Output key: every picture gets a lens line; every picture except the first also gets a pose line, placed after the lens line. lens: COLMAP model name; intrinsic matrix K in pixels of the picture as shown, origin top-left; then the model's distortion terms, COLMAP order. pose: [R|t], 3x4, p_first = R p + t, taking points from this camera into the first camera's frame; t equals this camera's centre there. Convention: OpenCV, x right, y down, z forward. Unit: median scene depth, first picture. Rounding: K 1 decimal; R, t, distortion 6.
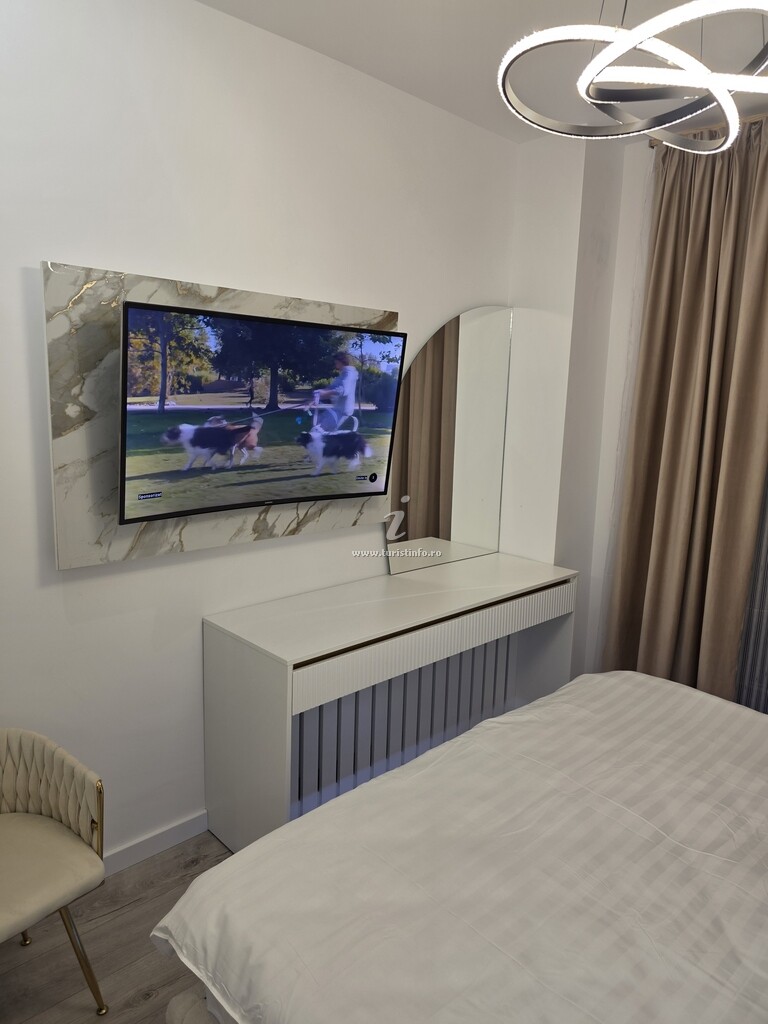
lens RADIAL K [[682.2, 0, 384.0], [0, 682.2, 512.0], [0, 0, 1]] dist [0.017190, -0.006807]
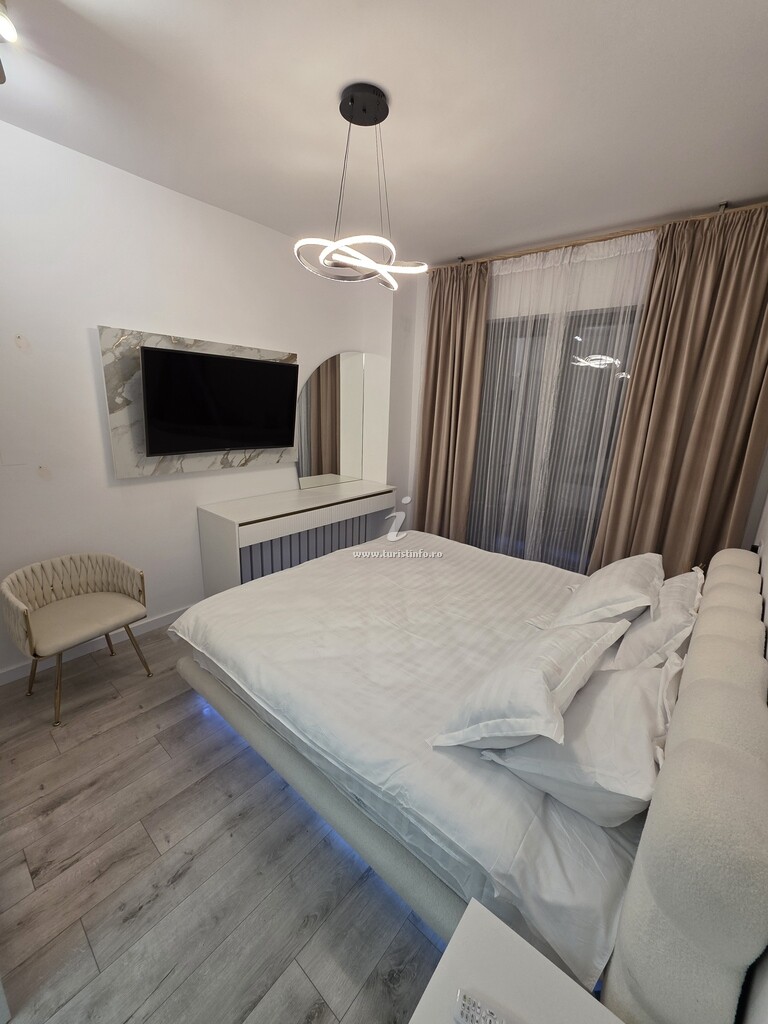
lens RADIAL K [[408.5, 0, 387.0], [0, 408.5, 508.3], [0, 0, 1]] dist [0.002440, 0.000576]
pose [[0.994459, -0.020538, 0.103103, 0.202932], [0.012469, 0.996851, 0.078305, 0.085324], [-0.104387, -0.076586, 0.991584, -0.312537]]
